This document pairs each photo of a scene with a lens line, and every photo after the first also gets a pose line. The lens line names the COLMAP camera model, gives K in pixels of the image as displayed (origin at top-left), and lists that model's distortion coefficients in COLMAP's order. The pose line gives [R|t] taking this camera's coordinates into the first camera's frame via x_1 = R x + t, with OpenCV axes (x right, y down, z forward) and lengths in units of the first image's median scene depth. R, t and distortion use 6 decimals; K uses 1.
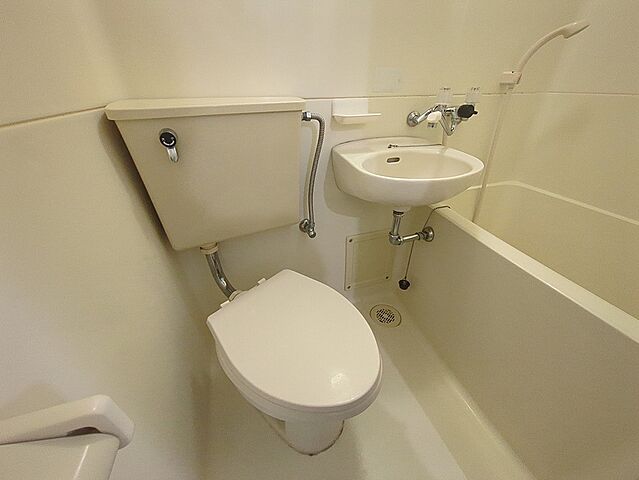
lens RADIAL K [[251.4, 0, 320.8], [0, 251.4, 240.6], [0, 0, 1]] dist [-0.006634, 0.001004]
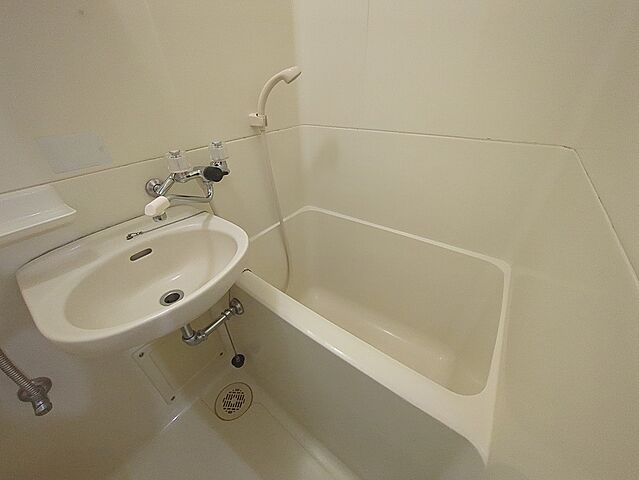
lens RADIAL K [[251.4, 0, 319.8], [0, 251.4, 239.3], [0, 0, 1]] dist [-0.006634, 0.001004]
pose [[0.806420, -0.329497, 0.491038, 0.355384], [0.331856, 0.939457, 0.085396, -0.247637], [-0.489447, 0.094089, 0.866942, 0.125359]]
